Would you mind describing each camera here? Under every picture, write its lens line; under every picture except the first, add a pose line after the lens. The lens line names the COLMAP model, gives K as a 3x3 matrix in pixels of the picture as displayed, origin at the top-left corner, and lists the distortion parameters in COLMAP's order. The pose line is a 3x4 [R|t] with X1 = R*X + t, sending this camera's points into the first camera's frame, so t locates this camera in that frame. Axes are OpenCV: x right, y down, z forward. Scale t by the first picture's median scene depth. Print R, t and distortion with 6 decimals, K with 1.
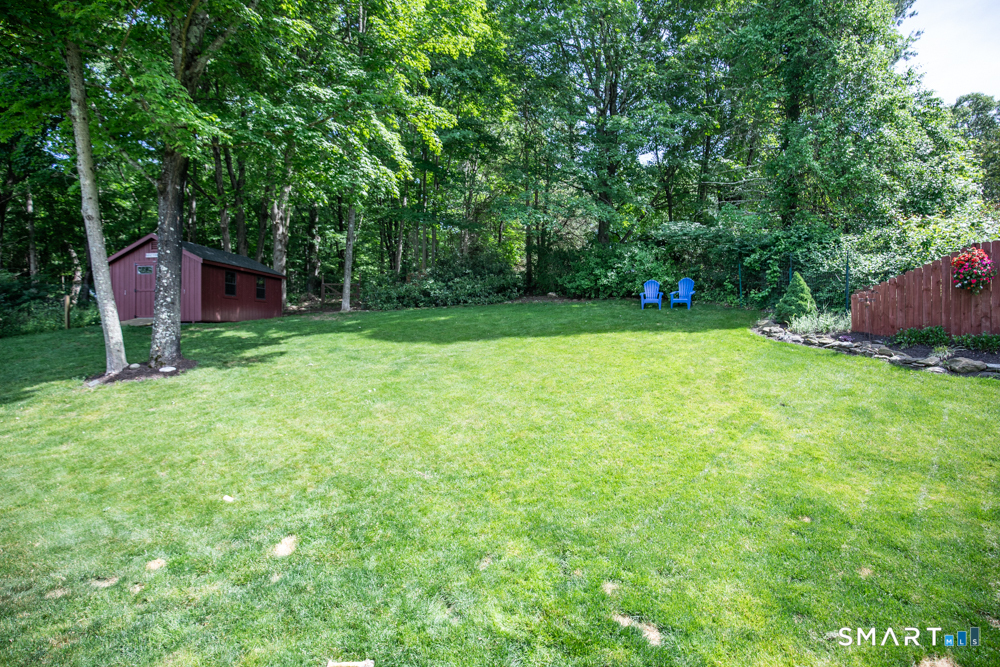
lens RADIAL K [[533.8, 0, 500.0], [0, 533.8, 333.5], [0, 0, 1]] dist [-0.033533, 0.002592]
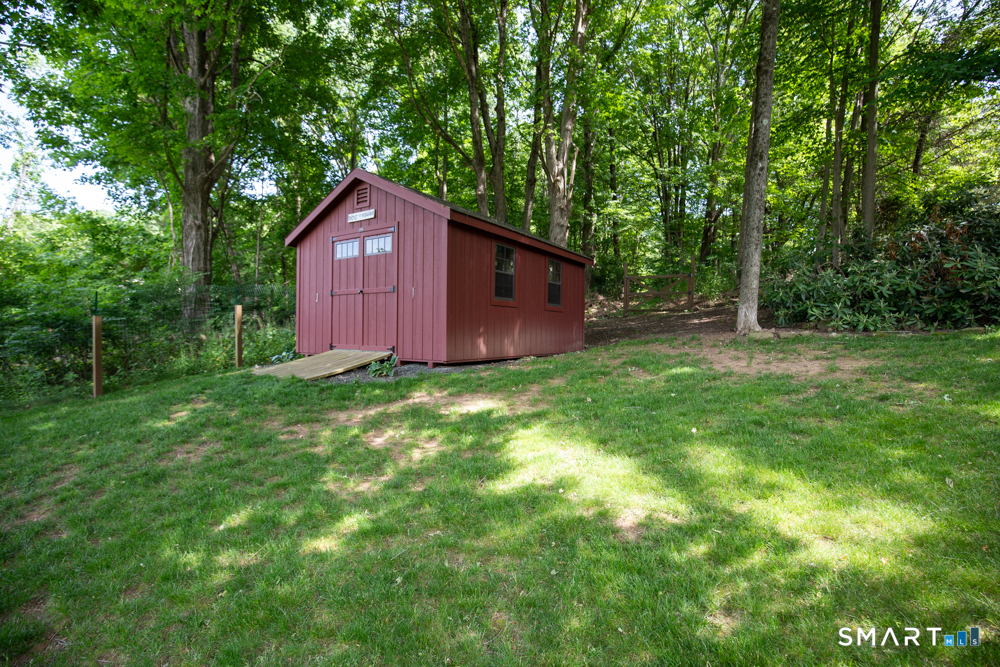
lens RADIAL K [[533.8, 0, 500.0], [0, 533.8, 333.5], [0, 0, 1]] dist [-0.033533, 0.002592]
pose [[0.912475, 0.007780, -0.409058, -0.518943], [-0.008998, 0.999959, -0.001053, -0.066960], [0.409033, 0.004642, 0.912508, 0.923866]]
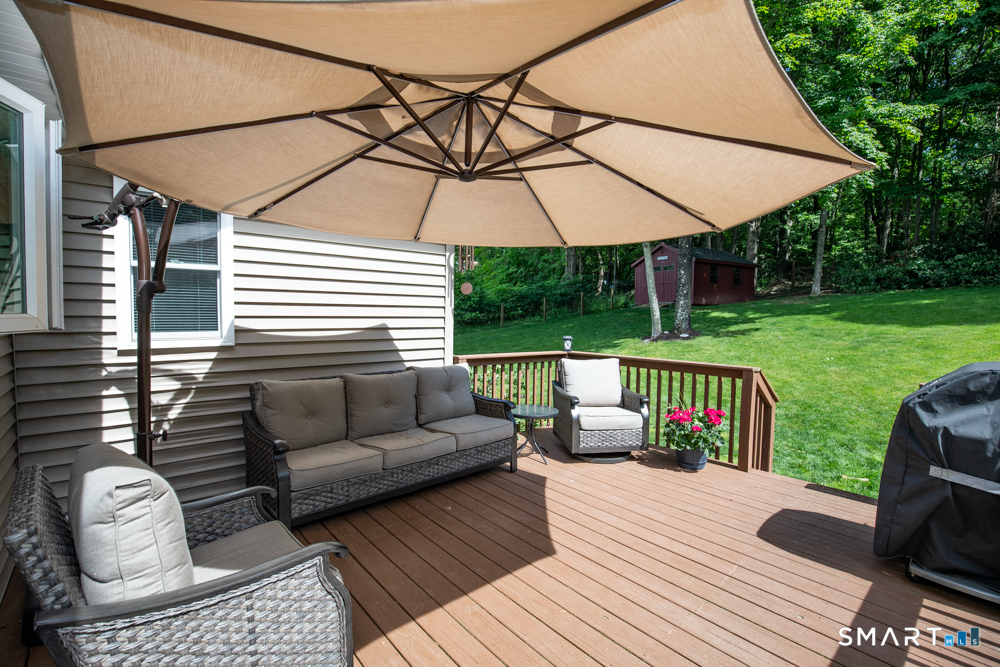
lens RADIAL K [[469.5, 0, 512.8], [0, 469.5, 332.6], [0, 0, 1]] dist [-0.035121, 0.006410]
pose [[0.650301, 0.042715, -0.758475, 0.059320], [-0.013354, 0.998906, 0.044805, 0.000879], [0.759559, -0.019008, 0.650160, -0.174856]]
